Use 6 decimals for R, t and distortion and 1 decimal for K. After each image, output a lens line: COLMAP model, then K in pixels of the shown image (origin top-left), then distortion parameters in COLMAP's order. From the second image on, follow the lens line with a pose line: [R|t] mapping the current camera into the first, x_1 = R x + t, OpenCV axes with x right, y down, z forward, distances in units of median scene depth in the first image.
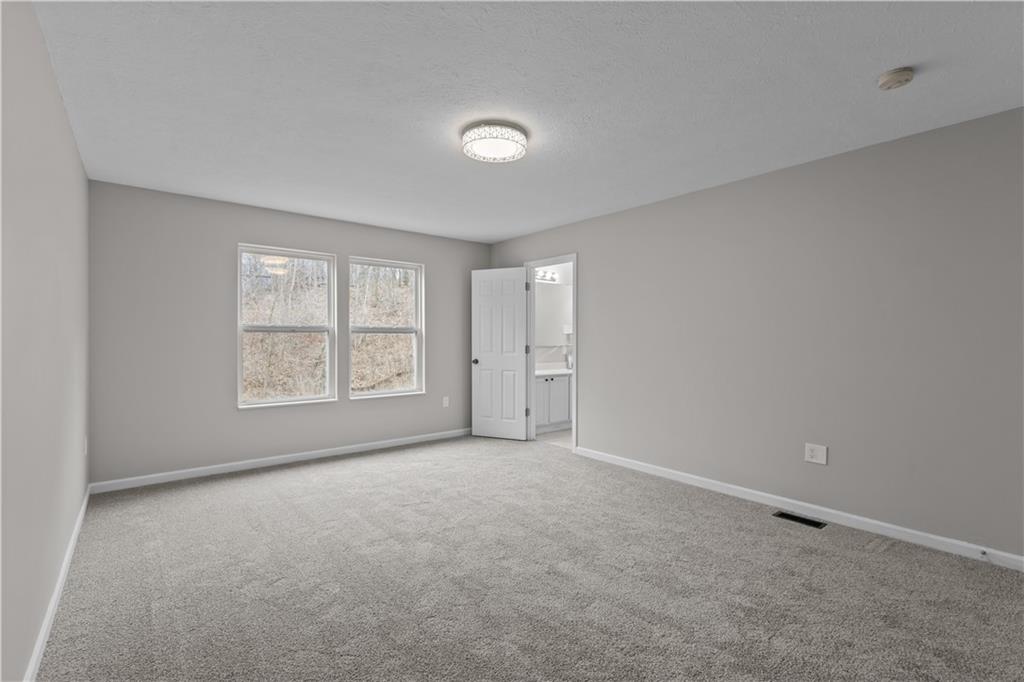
lens RADIAL K [[464.6, 0, 512.0], [0, 464.6, 341.0], [0, 0, 1]] dist [0.002812, 0.000406]
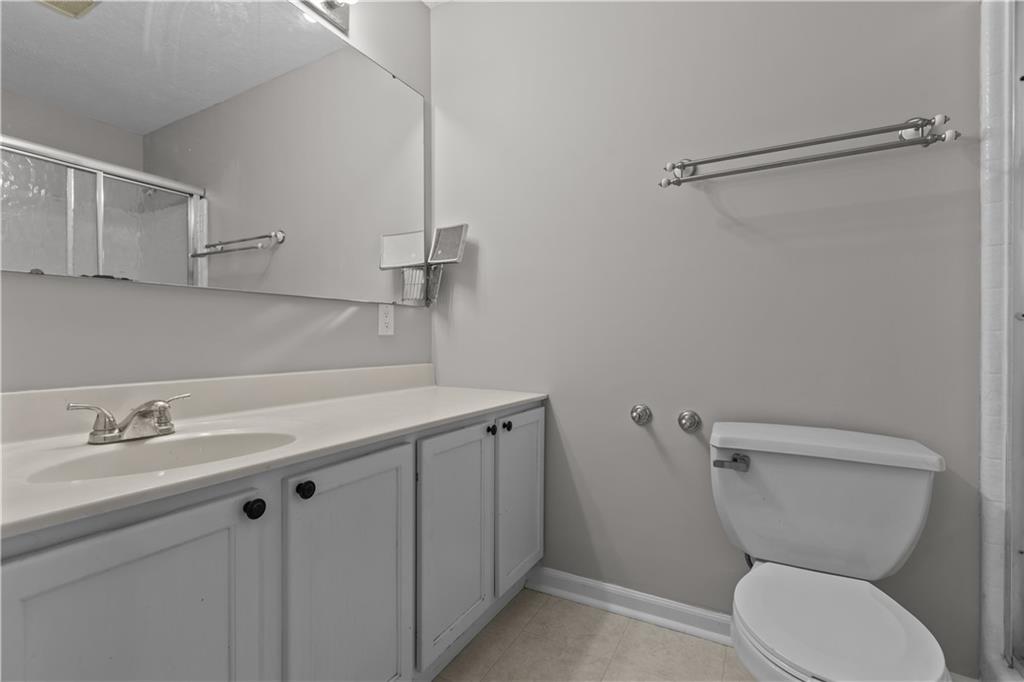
lens RADIAL K [[464.6, 0, 512.0], [0, 464.6, 341.0], [0, 0, 1]] dist [0.002812, 0.000406]
pose [[0.924513, -0.000831, 0.381149, 0.078811], [0.000400, 0.999999, 0.001210, 0.031356], [-0.381149, -0.000966, 0.924513, 0.730186]]
